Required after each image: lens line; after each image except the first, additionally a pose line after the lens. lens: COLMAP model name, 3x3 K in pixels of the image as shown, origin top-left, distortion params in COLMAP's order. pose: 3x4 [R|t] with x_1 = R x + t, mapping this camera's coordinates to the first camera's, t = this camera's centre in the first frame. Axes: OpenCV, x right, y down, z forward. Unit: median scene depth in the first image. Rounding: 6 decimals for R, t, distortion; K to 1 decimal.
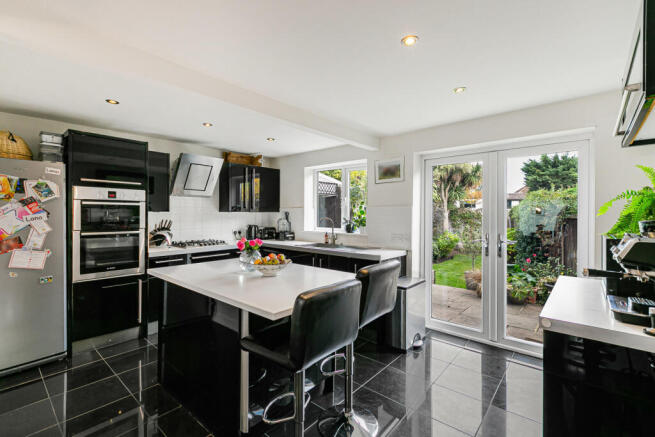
lens RADIAL K [[298.4, 0, 326.1], [0, 298.4, 215.4], [0, 0, 1]] dist [-0.000984, -0.000200]
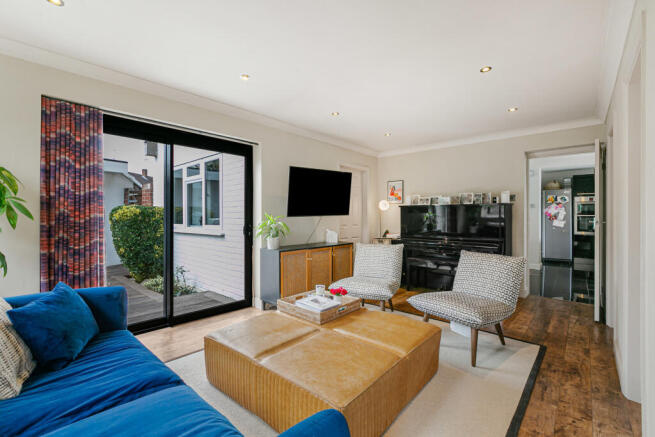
lens RADIAL K [[298.4, 0, 326.5], [0, 298.4, 214.1], [0, 0, 1]] dist [-0.000984, -0.000200]
pose [[-0.009152, 0.004544, -0.999948, 1.853886], [-0.003619, 0.999983, 0.004577, 0.049073], [0.999952, 0.003661, -0.009135, -1.190328]]
